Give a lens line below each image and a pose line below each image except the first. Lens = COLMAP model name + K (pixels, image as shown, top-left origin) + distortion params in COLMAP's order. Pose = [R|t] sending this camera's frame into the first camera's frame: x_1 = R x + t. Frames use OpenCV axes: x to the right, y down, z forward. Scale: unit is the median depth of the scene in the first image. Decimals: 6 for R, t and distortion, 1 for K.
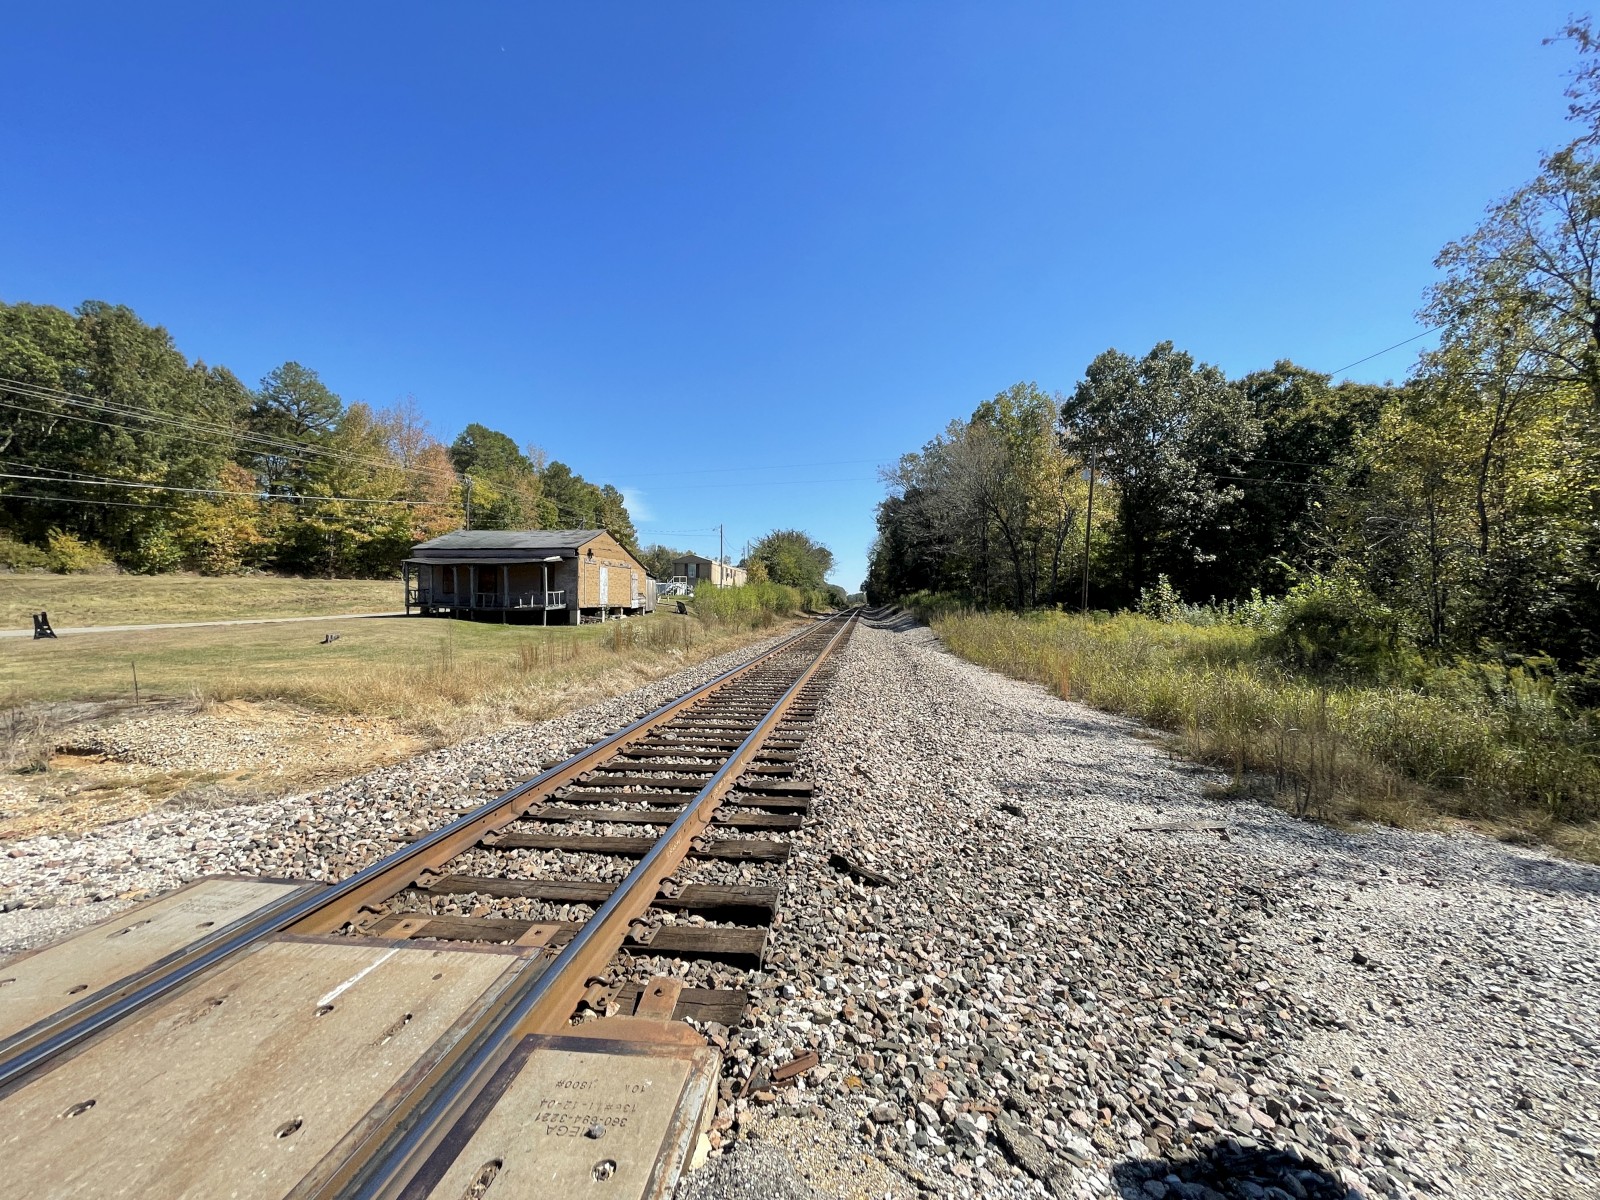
lens RADIAL K [[647.3, 0, 800.0], [0, 647.3, 600.0], [0, 0, 1]] dist [0.001241, 0.000079]
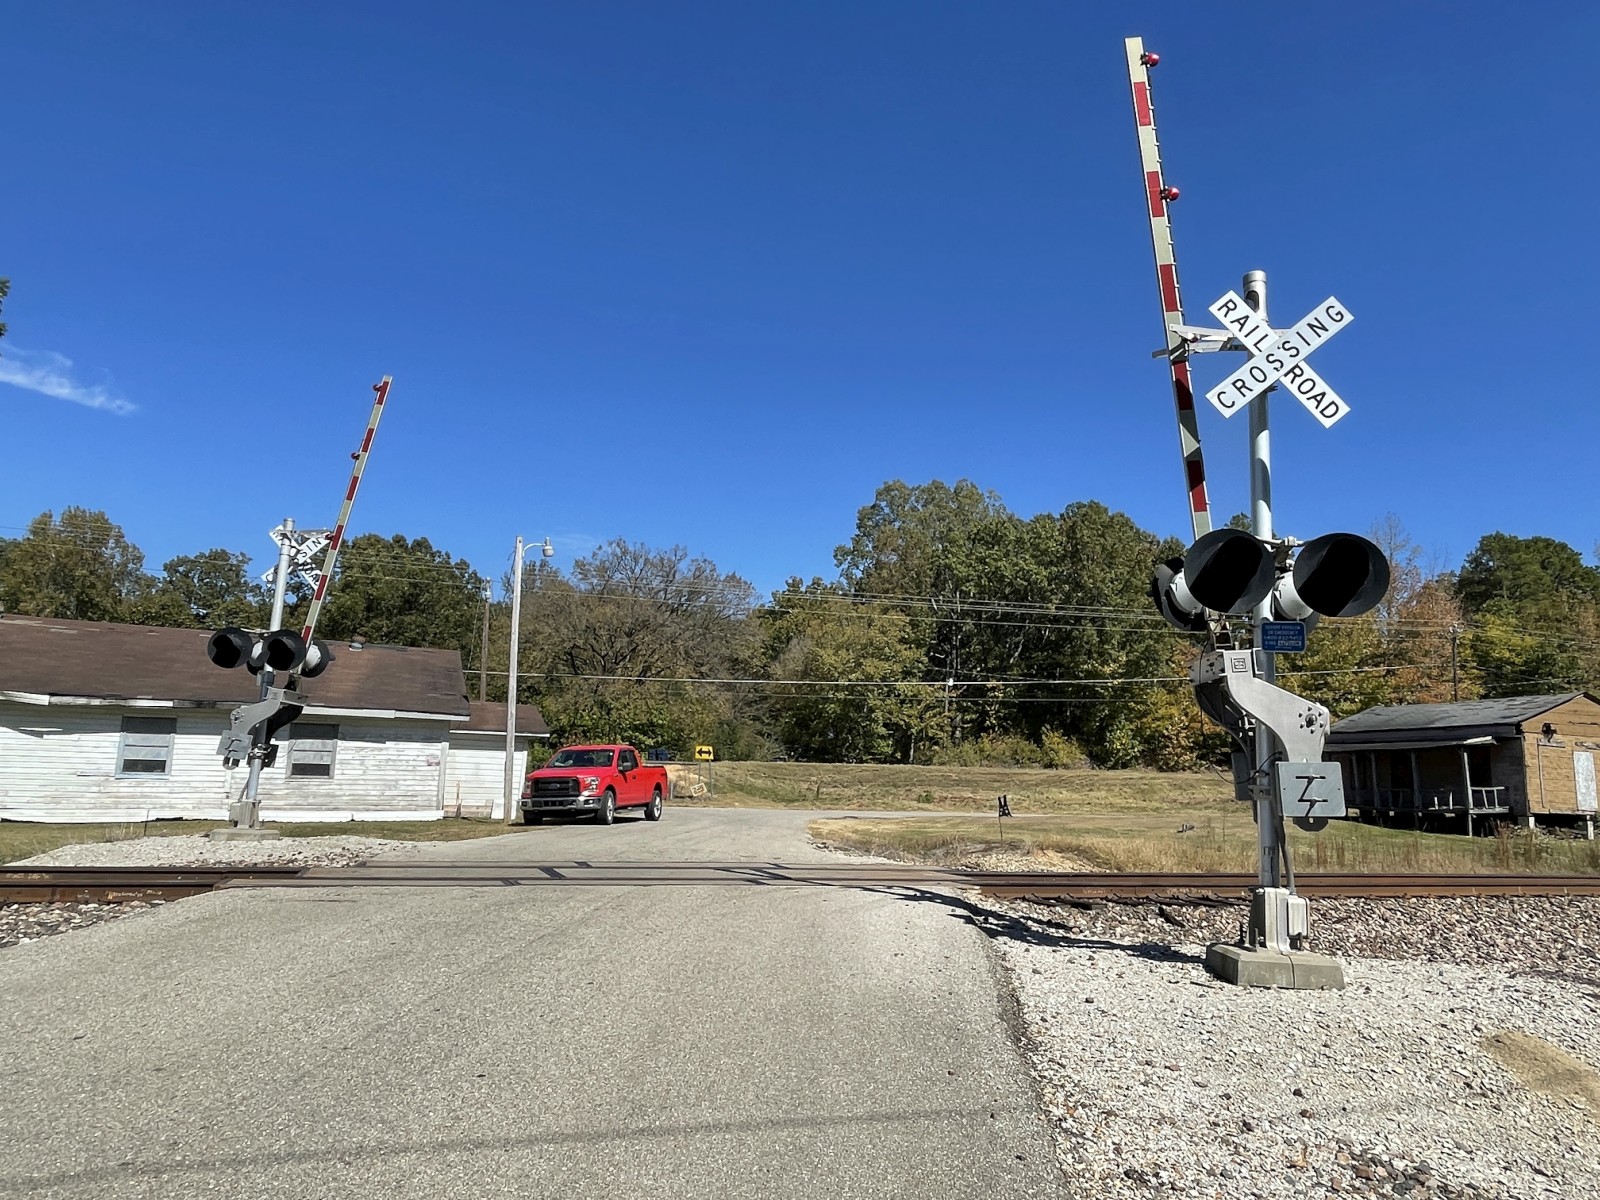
lens RADIAL K [[1056.8, 0, 800.0], [0, 1056.8, 600.0], [0, 0, 1]] dist [-0.004984, -0.003149]
pose [[0.438527, -0.147208, -0.886580, 0.202748], [-0.035726, 0.982859, -0.180865, 0.012196], [0.898008, 0.110988, 0.425751, -0.102662]]
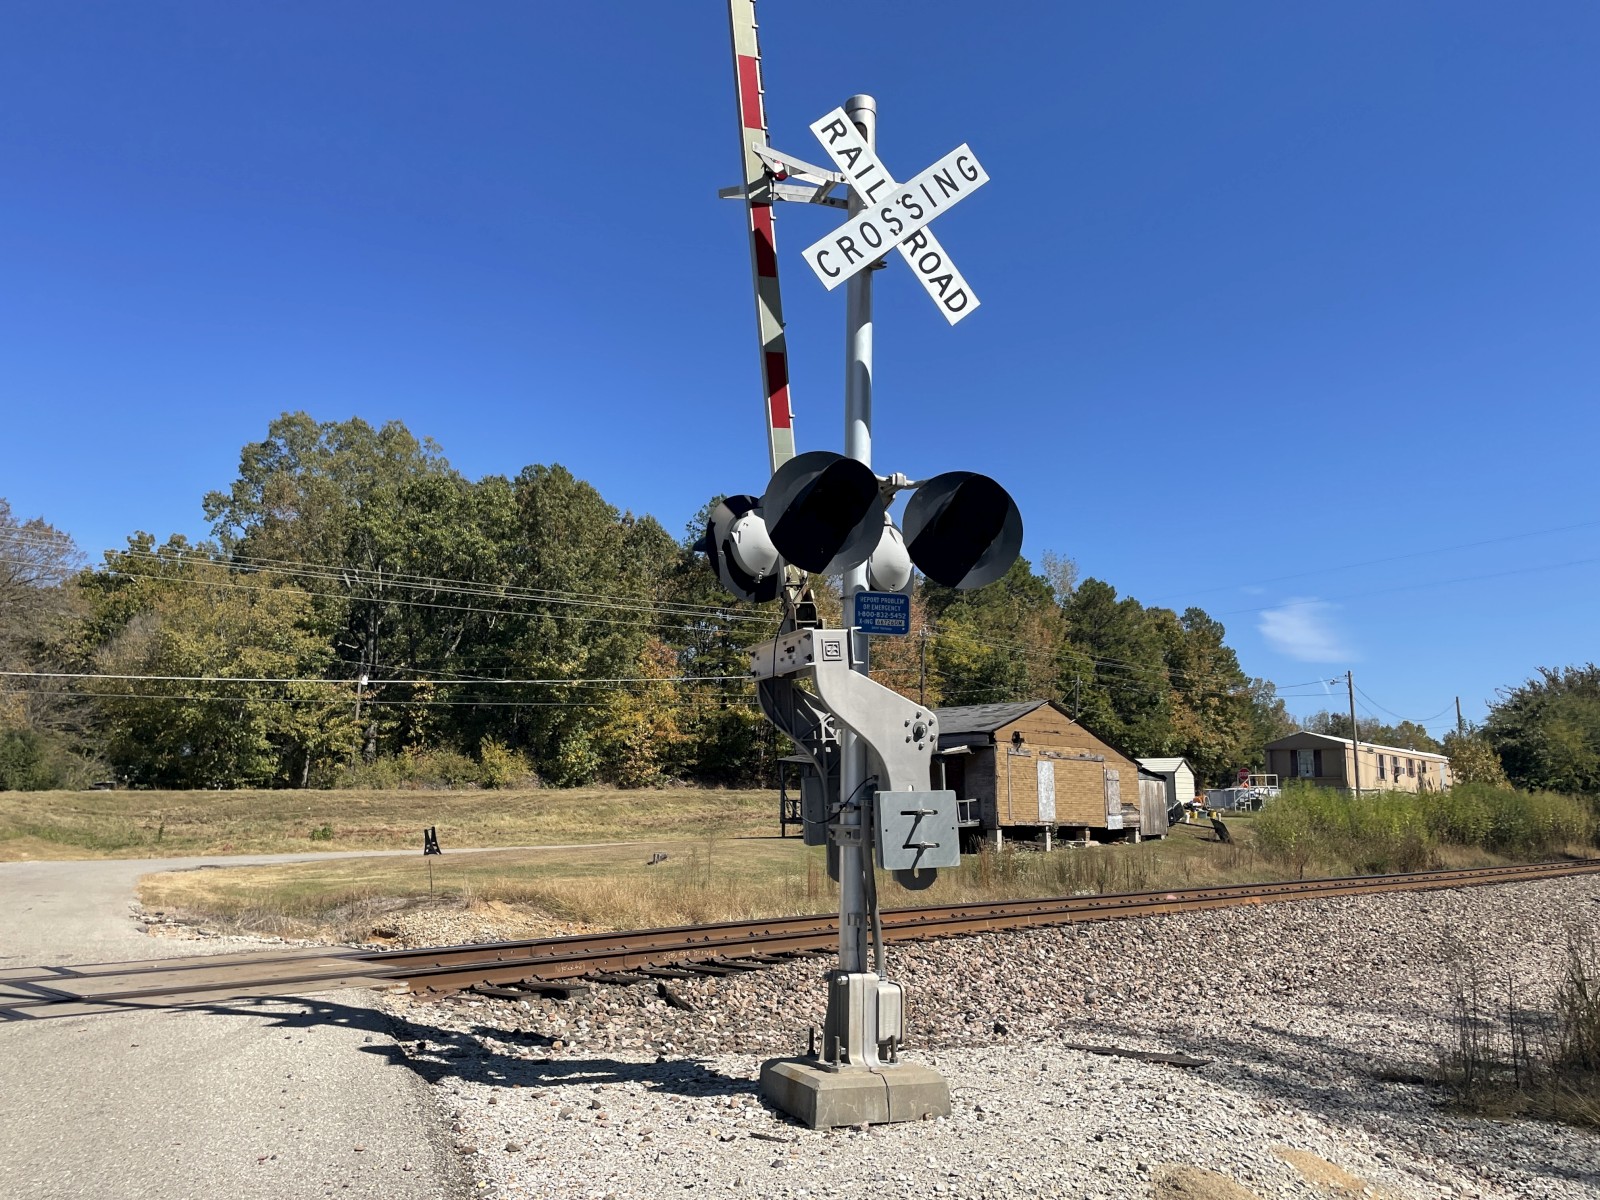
lens RADIAL K [[1258.3, 0, 798.4], [0, 1258.3, 607.3], [0, 0, 1]] dist [0.103961, -0.149489]
pose [[0.798014, -0.103981, -0.593600, 0.164422], [0.000679, 0.985157, -0.171656, 0.008615], [0.602638, 0.136581, 0.786240, -0.079532]]
